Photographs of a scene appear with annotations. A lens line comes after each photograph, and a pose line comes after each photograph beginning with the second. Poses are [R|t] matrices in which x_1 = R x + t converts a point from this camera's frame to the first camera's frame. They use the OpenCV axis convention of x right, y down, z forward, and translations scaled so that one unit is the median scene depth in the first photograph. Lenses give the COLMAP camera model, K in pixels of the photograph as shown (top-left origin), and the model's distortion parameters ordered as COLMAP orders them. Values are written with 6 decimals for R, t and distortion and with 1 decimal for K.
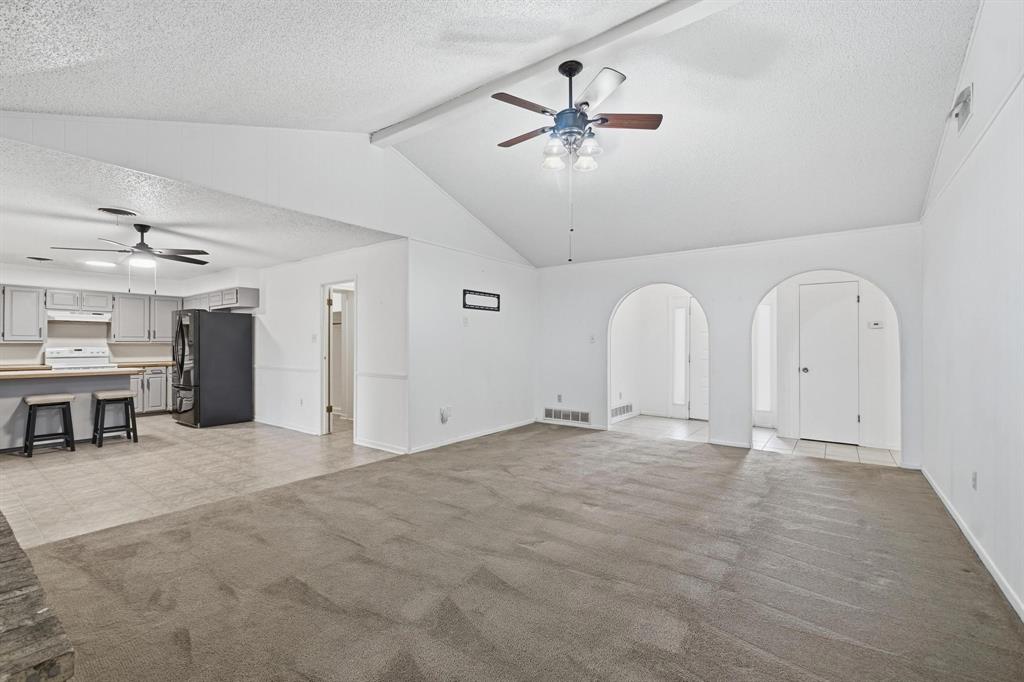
lens RADIAL K [[441.2, 0, 503.2], [0, 441.2, 345.0], [0, 0, 1]] dist [-0.004190, 0.002216]
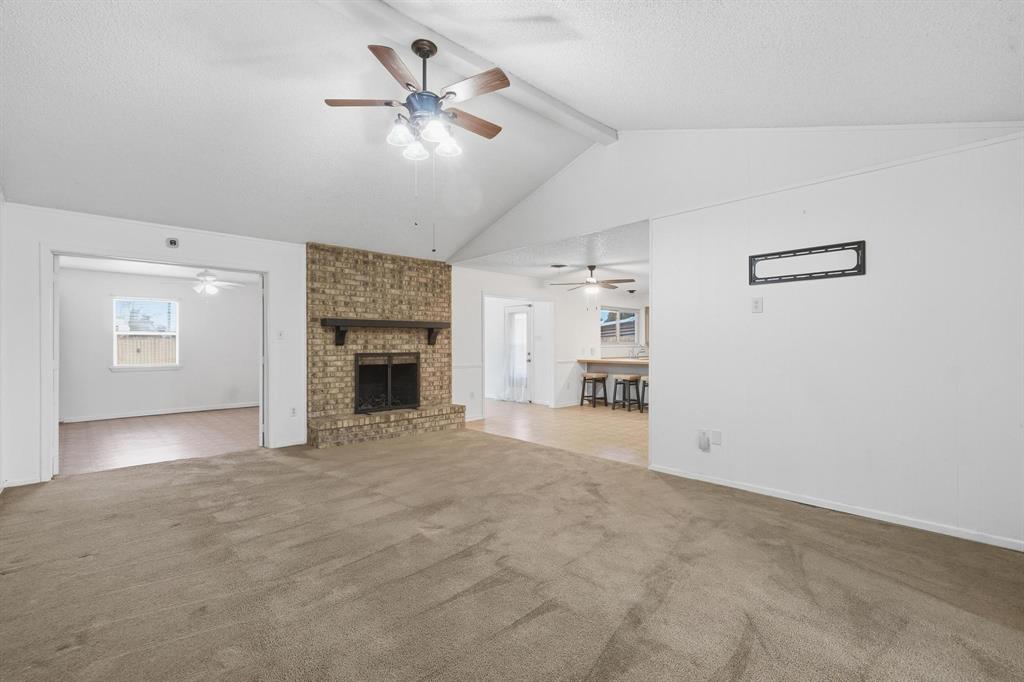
lens RADIAL K [[453.7, 0, 512.9], [0, 453.7, 343.3], [0, 0, 1]] dist [-0.000716, -0.000170]
pose [[-0.161782, -0.002067, -0.986824, 0.508111], [0.001832, 0.999995, -0.002395, 0.001588], [0.986825, -0.002196, -0.161778, 0.631209]]
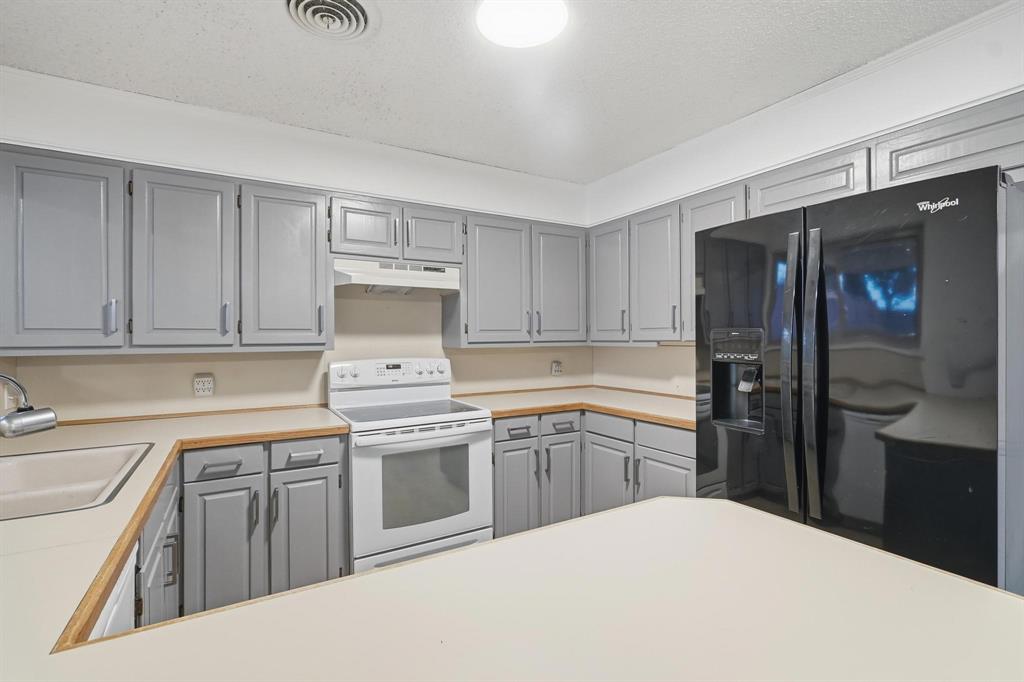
lens RADIAL K [[472.5, 0, 515.8], [0, 472.5, 338.7], [0, 0, 1]] dist [-0.005977, -0.000147]
pose [[0.927881, -0.004583, -0.372848, -0.751414], [0.004457, 0.999989, -0.001200, -0.012107], [0.372849, -0.000548, 0.927892, 0.695676]]
